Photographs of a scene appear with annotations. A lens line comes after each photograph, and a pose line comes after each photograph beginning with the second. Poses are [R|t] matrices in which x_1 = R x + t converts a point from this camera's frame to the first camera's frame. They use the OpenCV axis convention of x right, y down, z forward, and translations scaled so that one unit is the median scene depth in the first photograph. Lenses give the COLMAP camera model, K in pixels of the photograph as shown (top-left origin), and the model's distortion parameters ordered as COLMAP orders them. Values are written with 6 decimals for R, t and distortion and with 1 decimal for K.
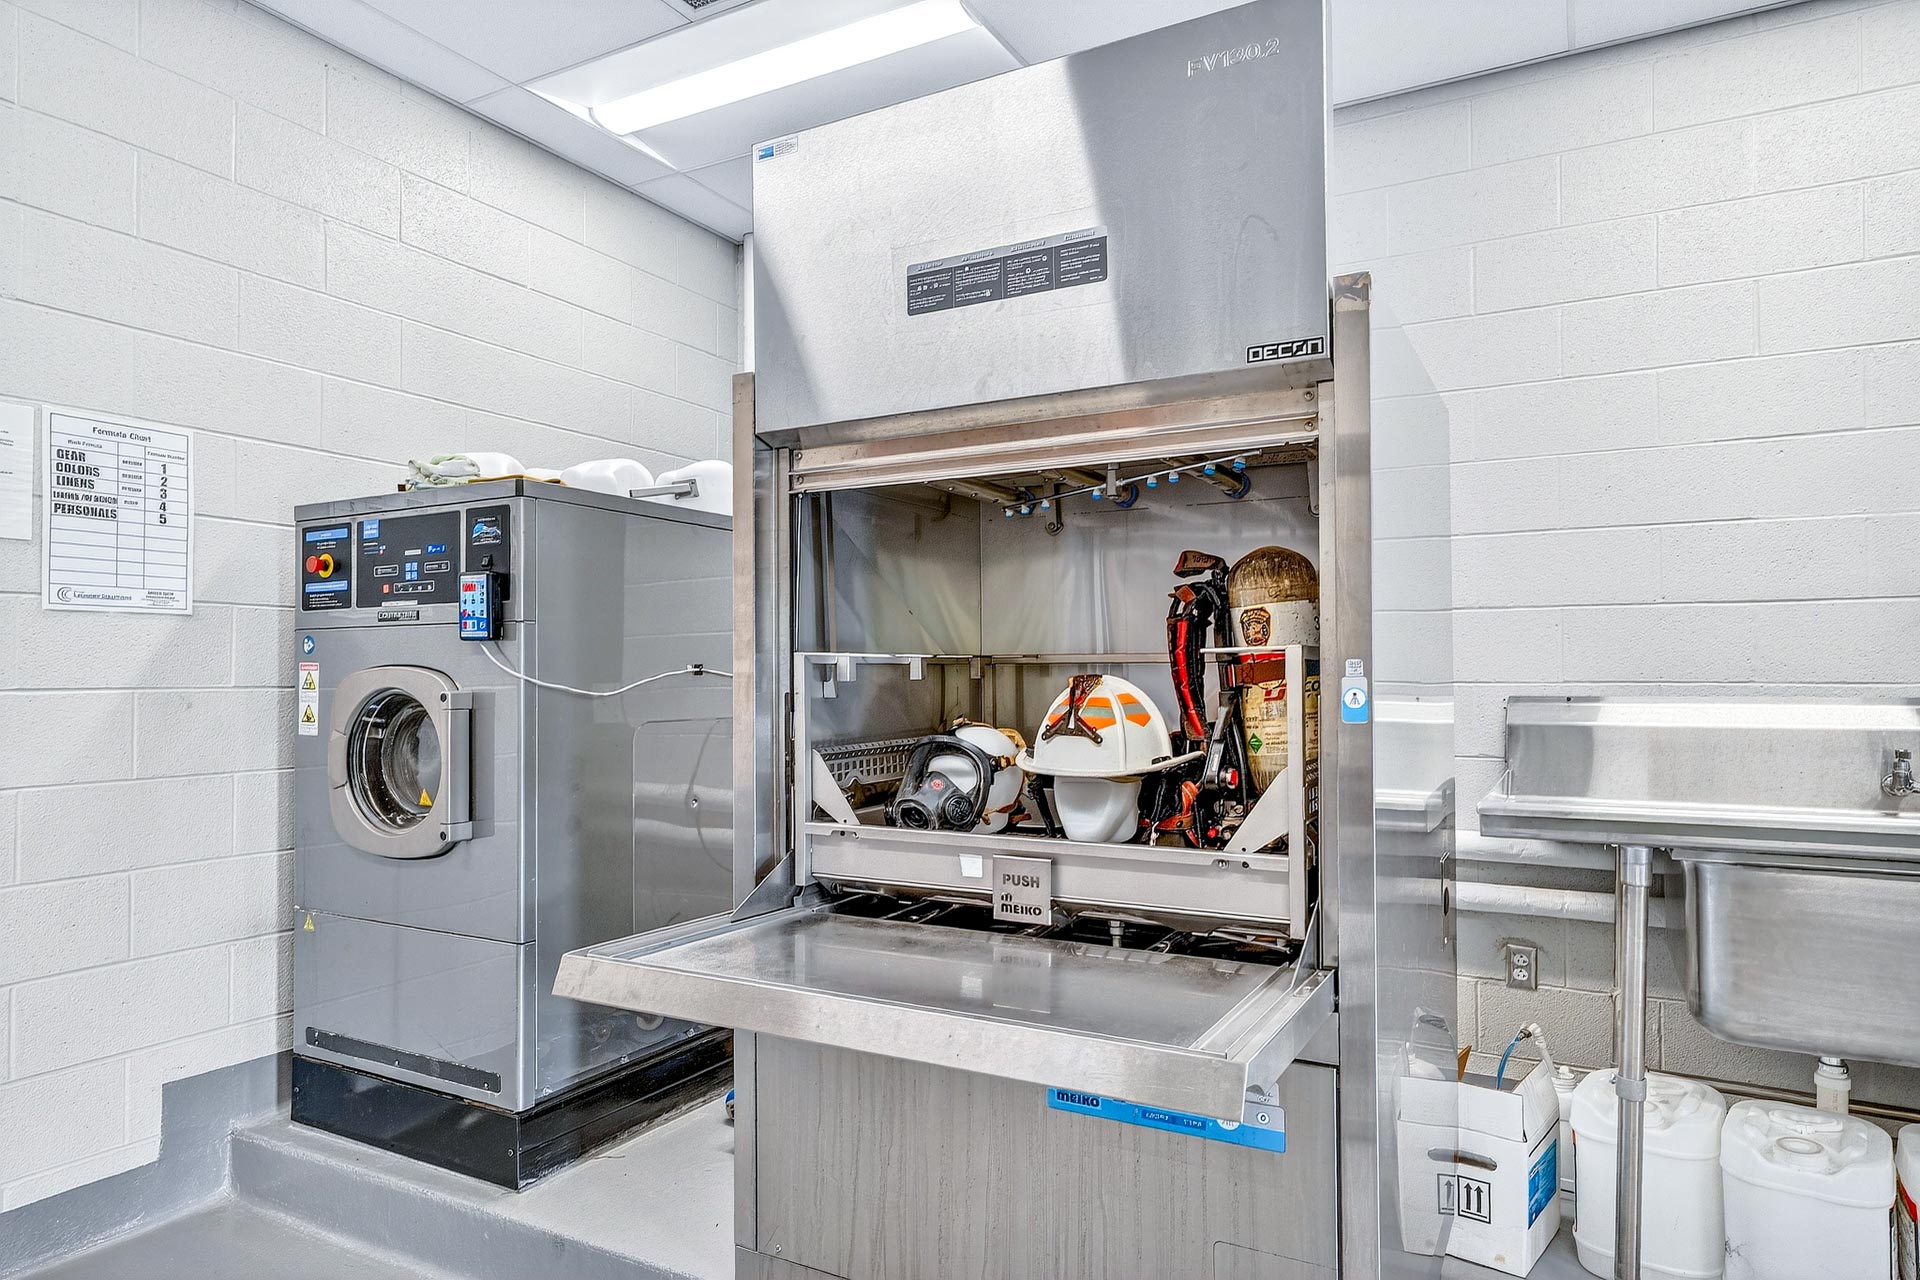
lens RADIAL K [[1161.1, 0, 960.0], [0, 1161.1, 640.0], [0, 0, 1]] dist [0.004237, 0.001532]
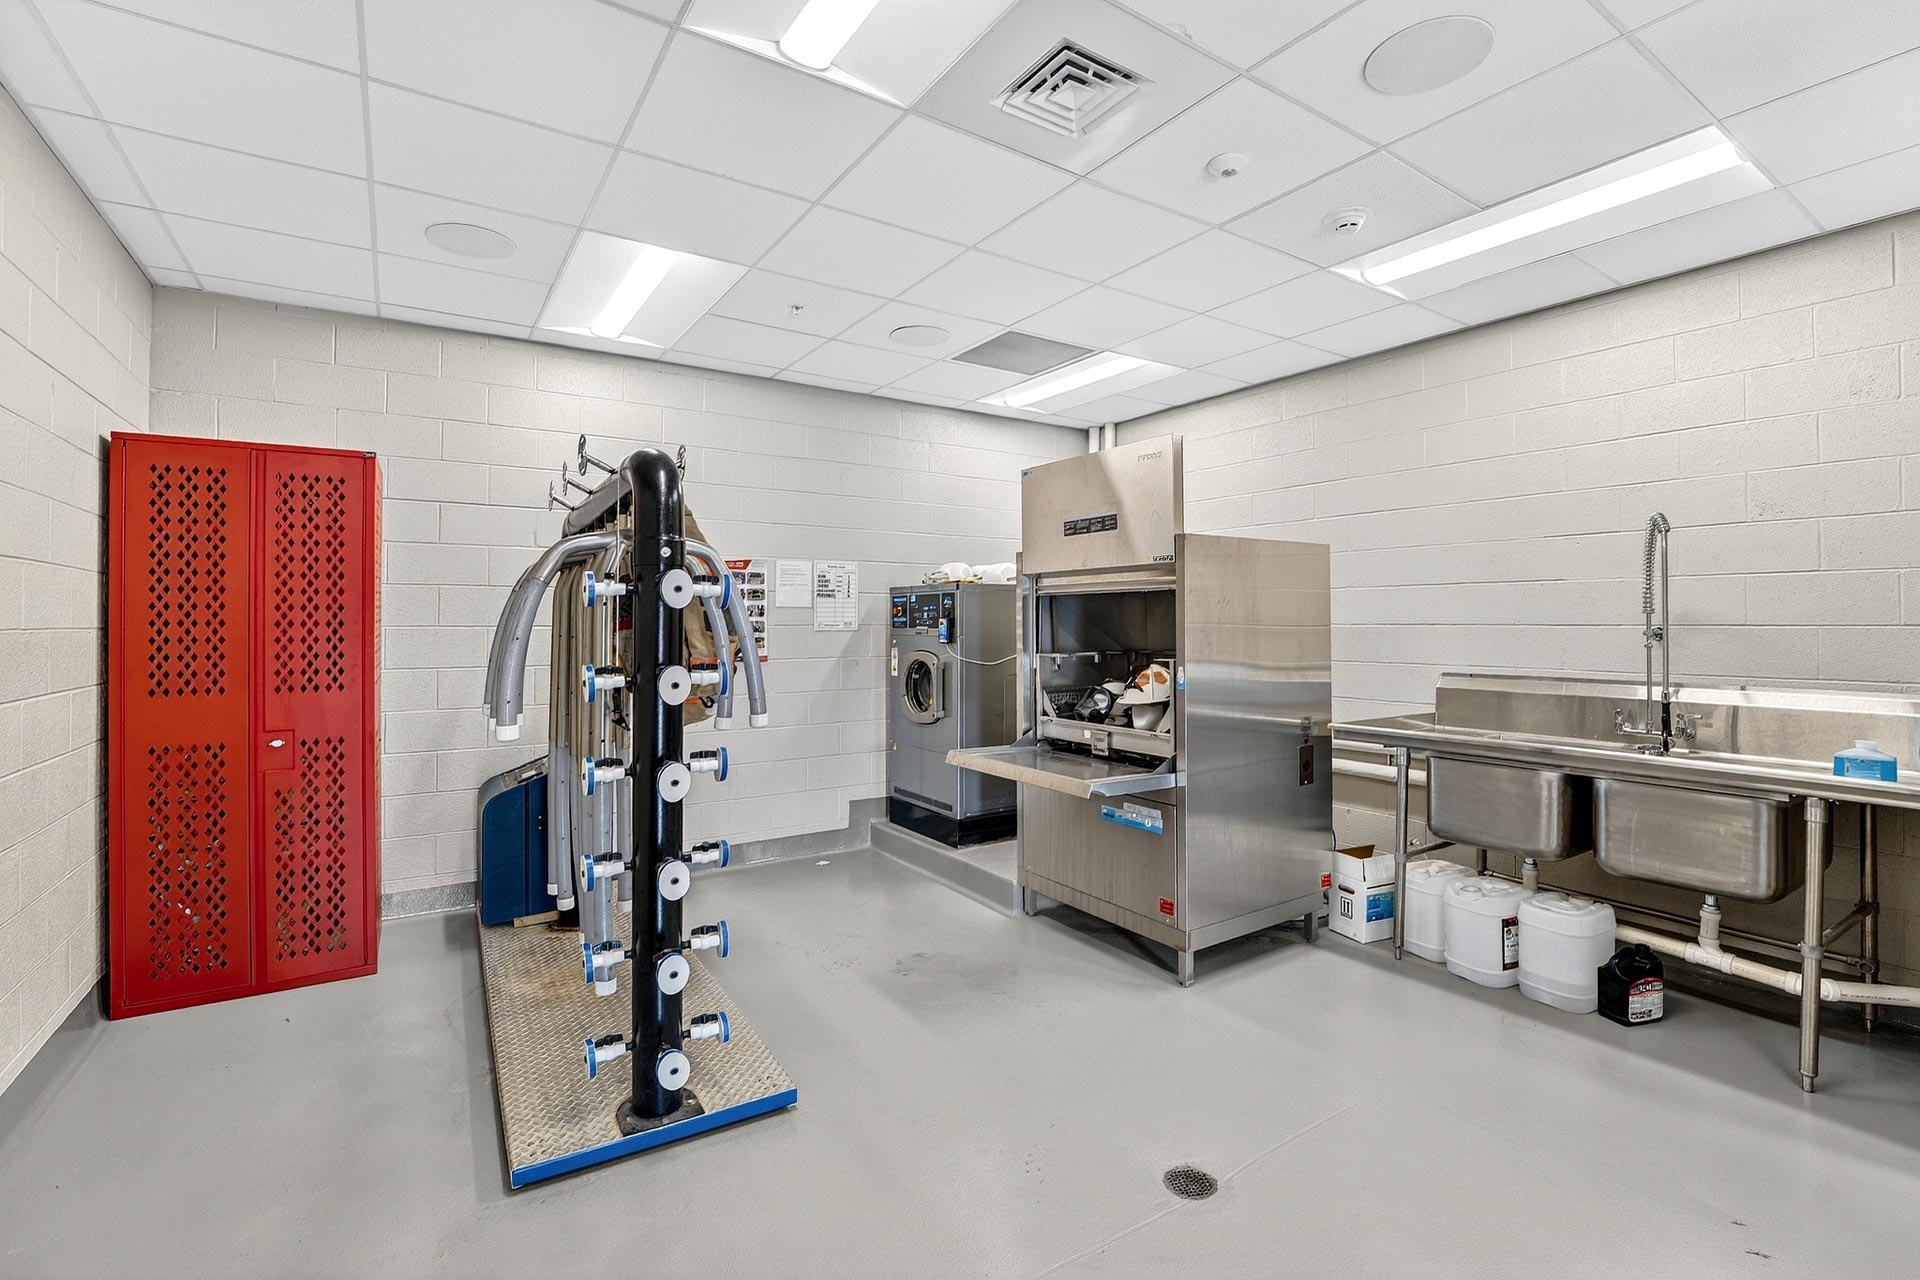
lens RADIAL K [[861.9, 0, 955.5], [0, 861.9, 620.1], [0, 0, 1]] dist [-0.000691, -0.000060]
pose [[0.883093, 0.008147, -0.469128, 0.537341], [-0.000279, 0.999858, 0.016840, -0.086259], [0.469199, -0.014741, 0.882970, -0.739739]]
